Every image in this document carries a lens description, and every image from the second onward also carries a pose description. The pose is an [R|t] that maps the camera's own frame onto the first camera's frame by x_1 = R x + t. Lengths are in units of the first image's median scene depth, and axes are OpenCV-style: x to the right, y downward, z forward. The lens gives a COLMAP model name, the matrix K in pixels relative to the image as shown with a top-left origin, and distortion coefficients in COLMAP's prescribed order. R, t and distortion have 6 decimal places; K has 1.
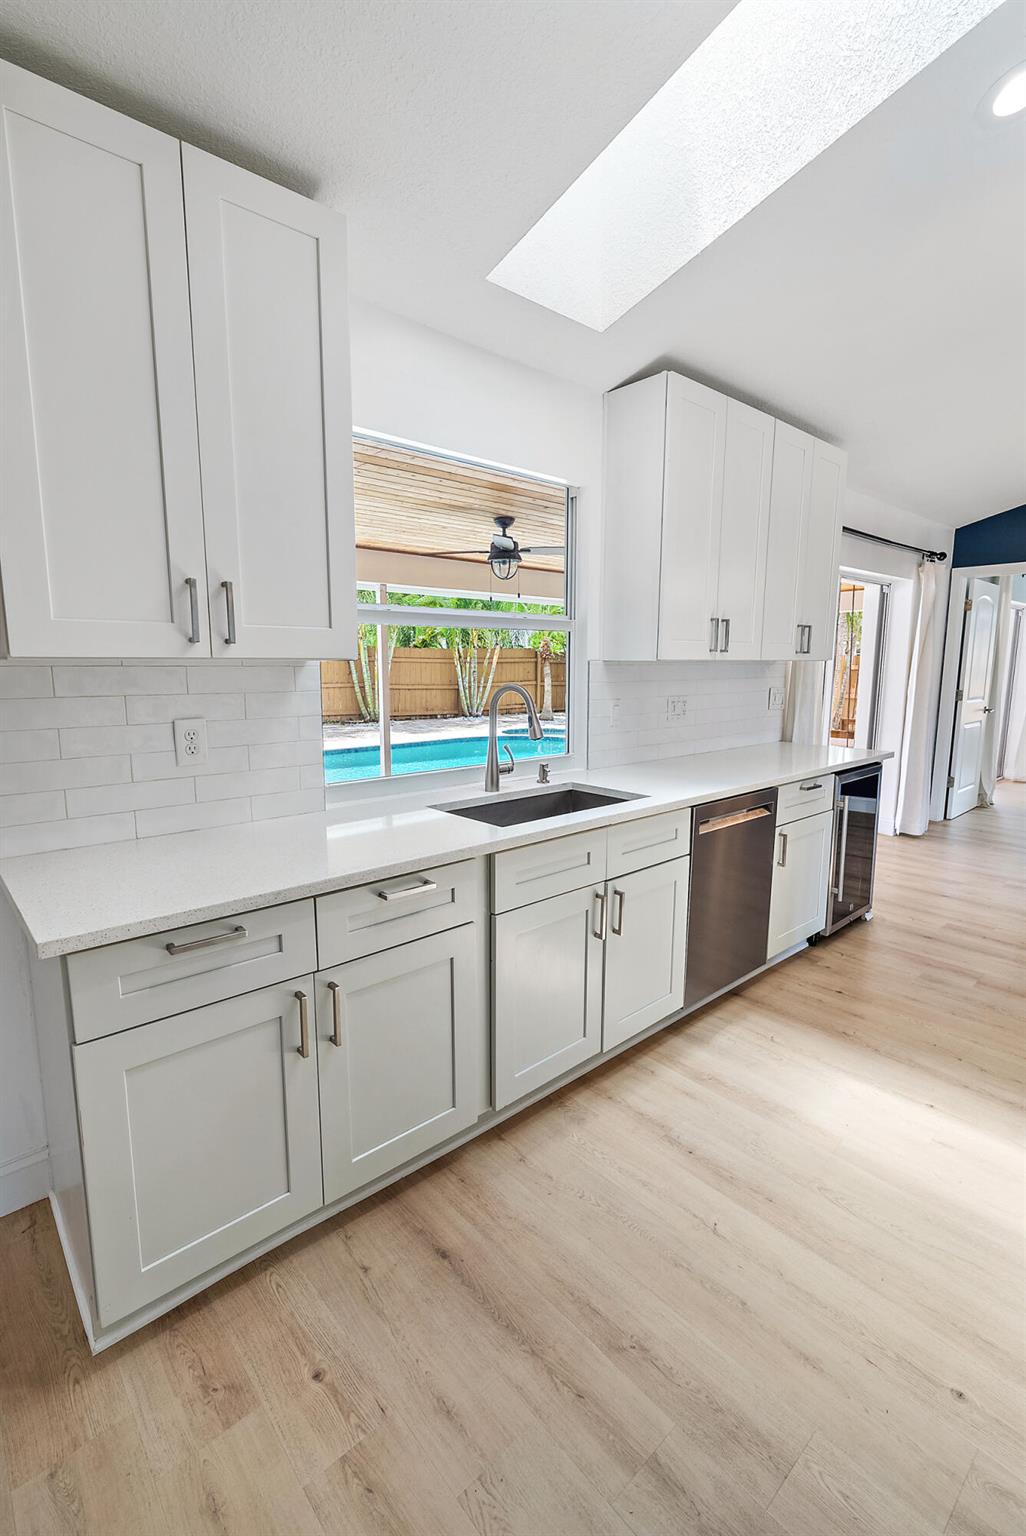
lens RADIAL K [[685.8, 0, 520.1], [0, 685.8, 761.7], [0, 0, 1]] dist [0.002538, -0.001067]
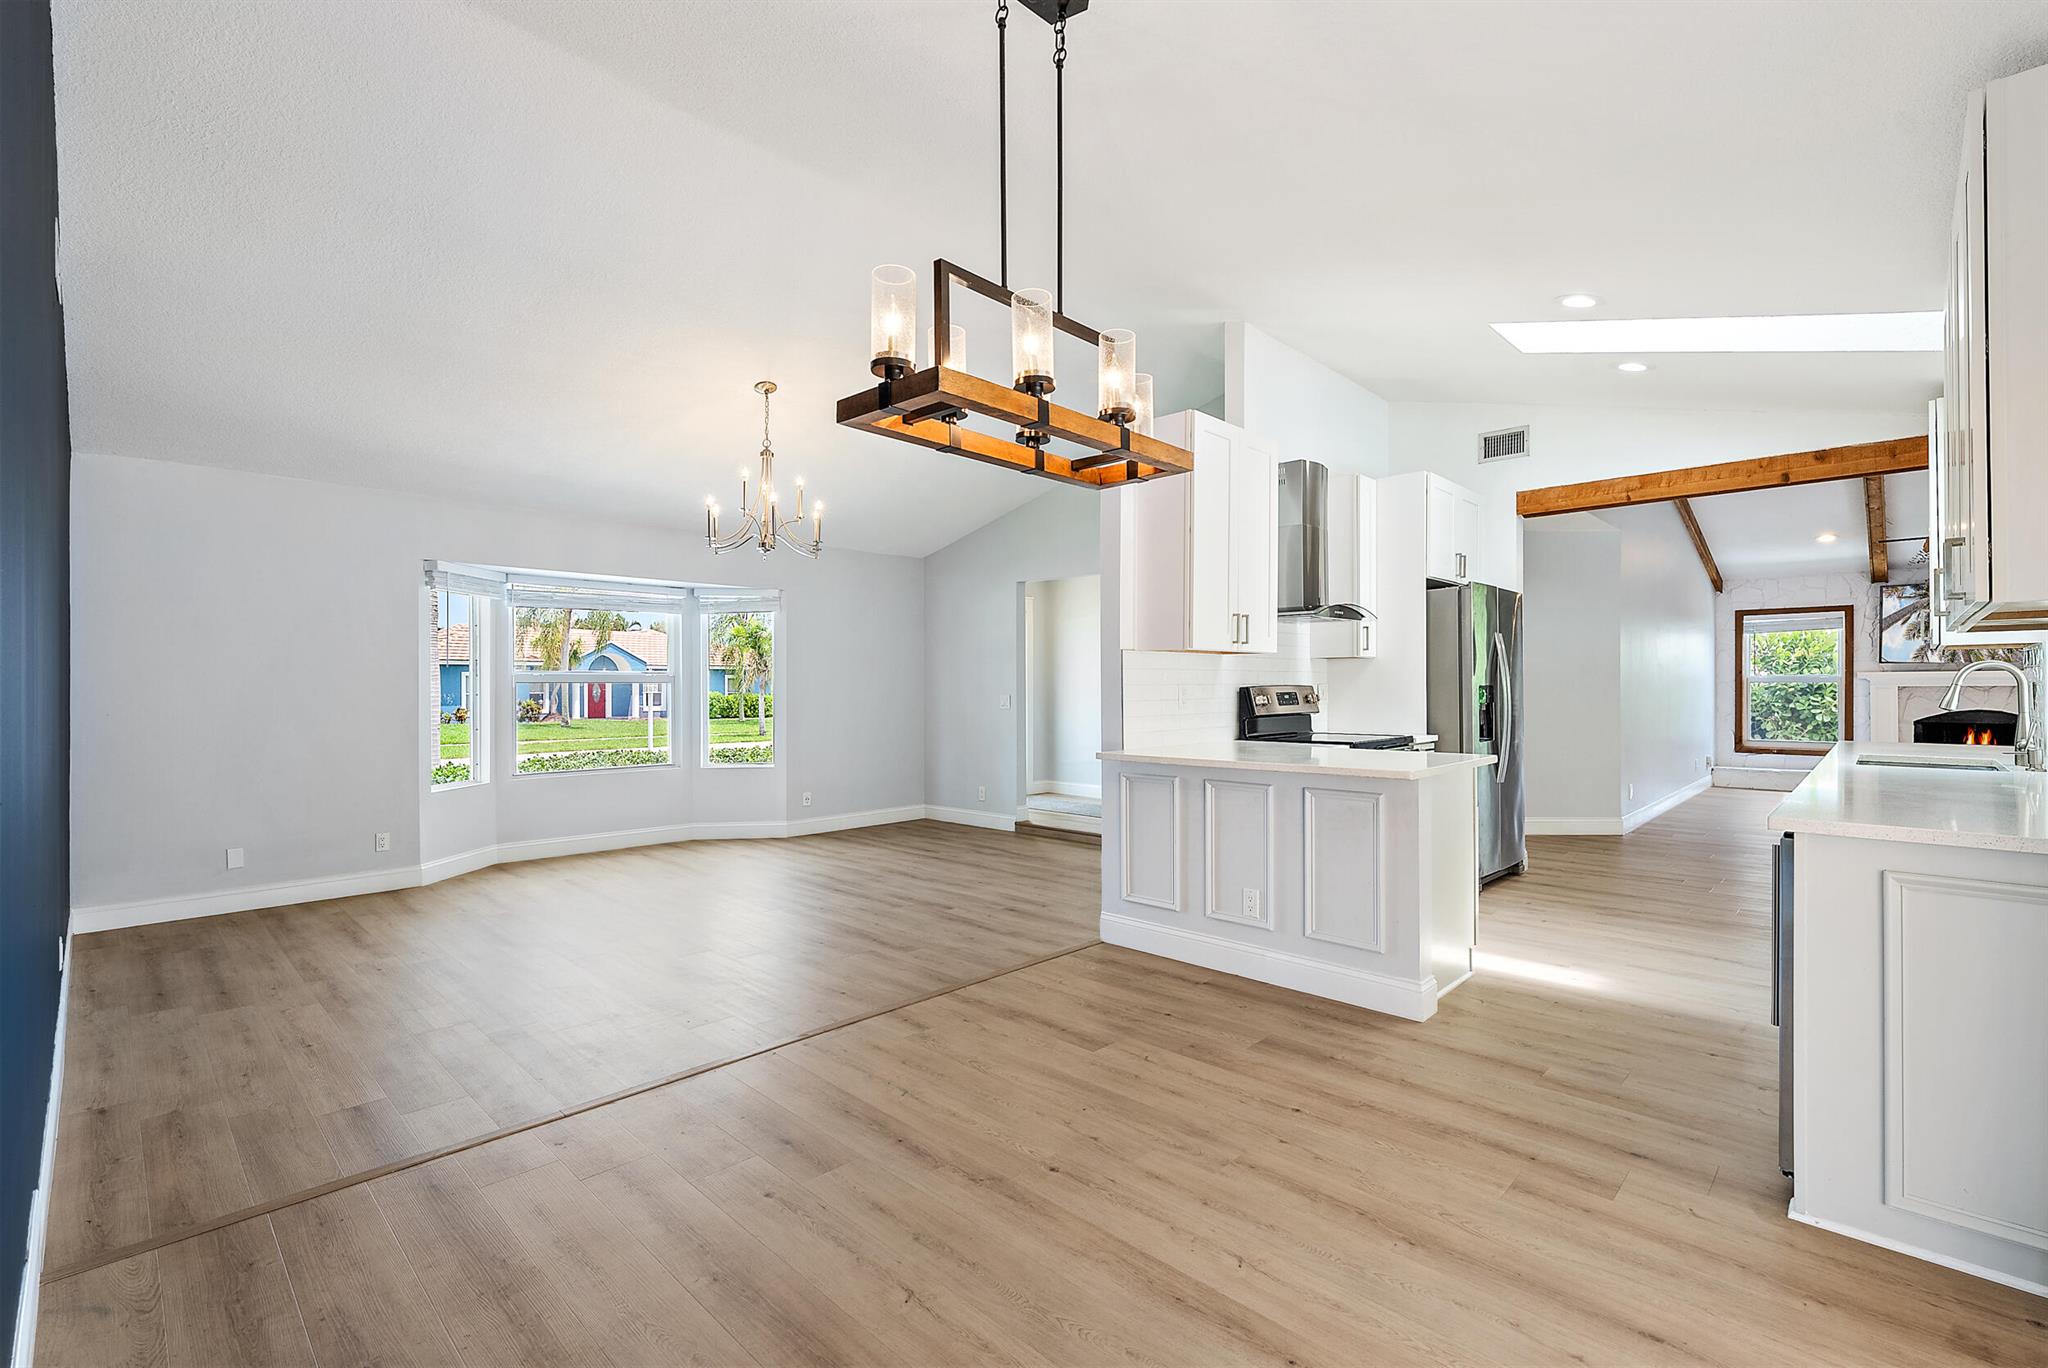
lens RADIAL K [[914.3, 0, 1020.6], [0, 914.3, 684.2], [0, 0, 1]] dist [0.002538, -0.001067]
pose [[-0.996903, 0.008250, -0.078208, 1.570185], [-0.003310, 0.989199, 0.146542, -0.272831], [0.078572, 0.146347, -0.986108, 2.253613]]
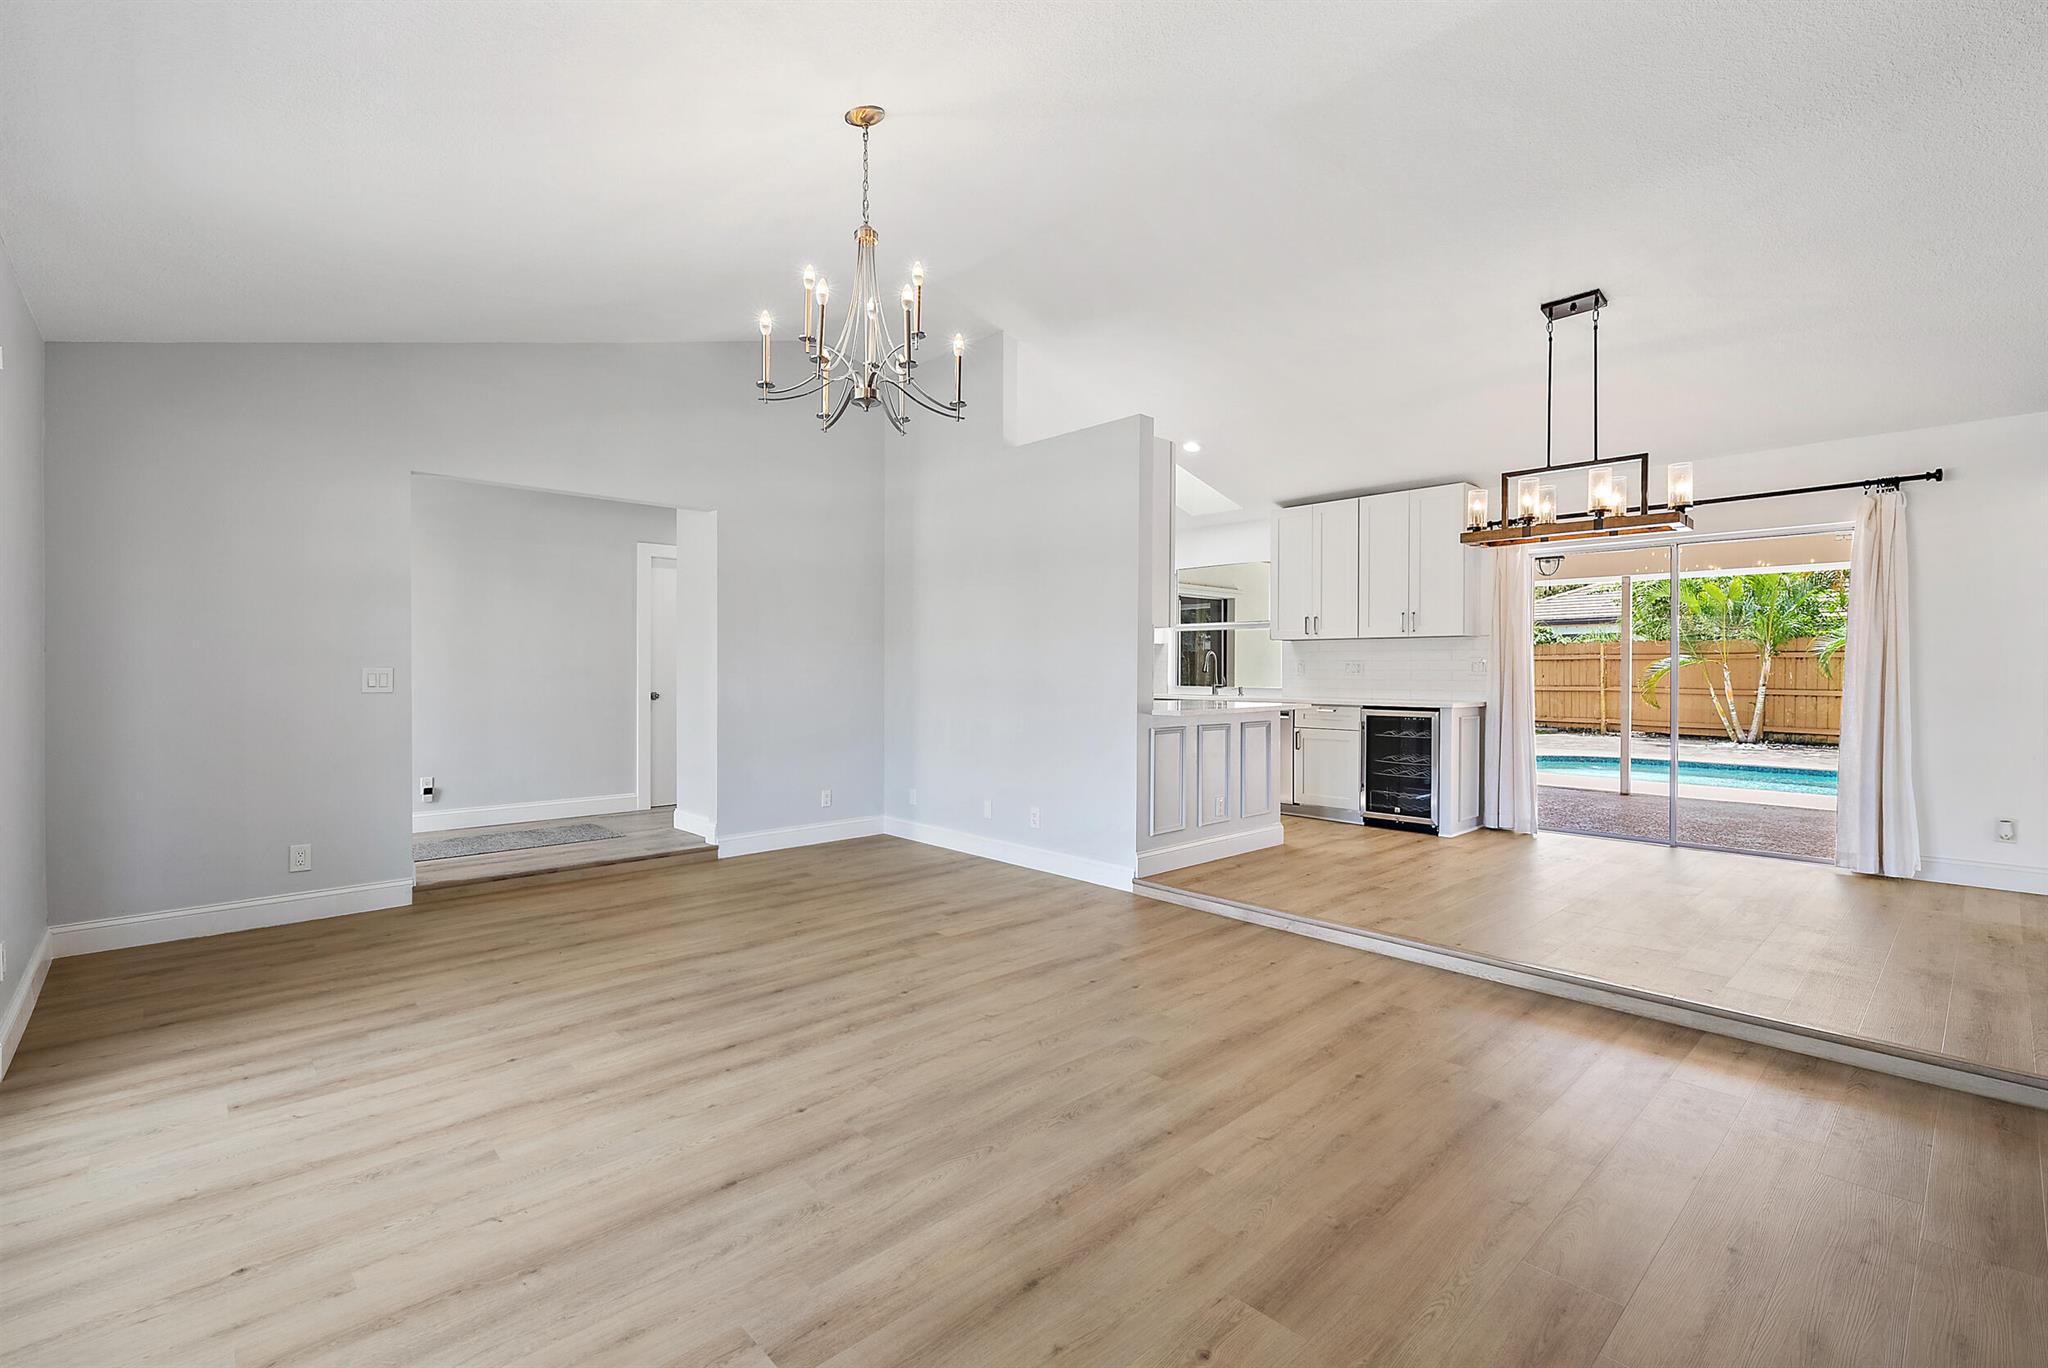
lens RADIAL K [[914.3, 0, 1021.6], [0, 914.3, 677.8], [0, 0, 1]] dist [0.002538, -0.001067]
pose [[0.038291, 0.015107, -0.999152, 3.292352], [-0.150259, 0.988604, 0.009189, 0.063051], [0.987905, 0.149780, 0.040125, 0.176990]]
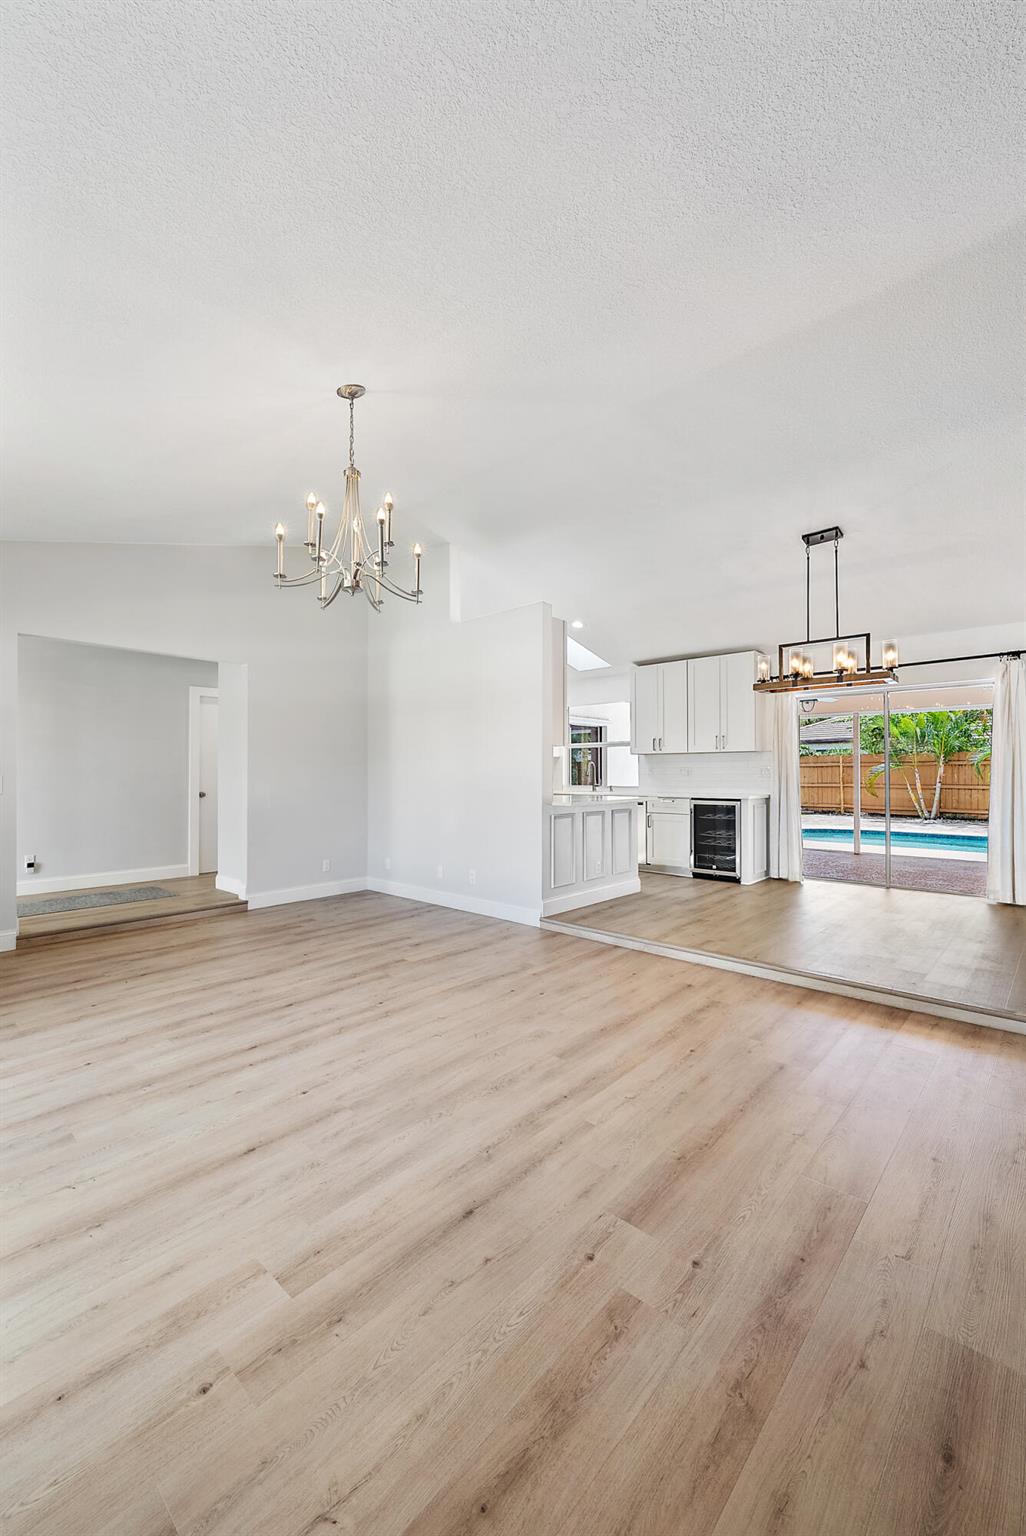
lens RADIAL K [[619.7, 0, 516.0], [0, 619.7, 769.5], [0, 0, 1]] dist [-0.000681, -0.000653]
pose [[0.121093, -0.001291, -0.992640, 3.269050], [-0.145410, 0.989189, -0.019025, 0.058524], [0.981933, 0.146643, 0.119596, 0.182058]]
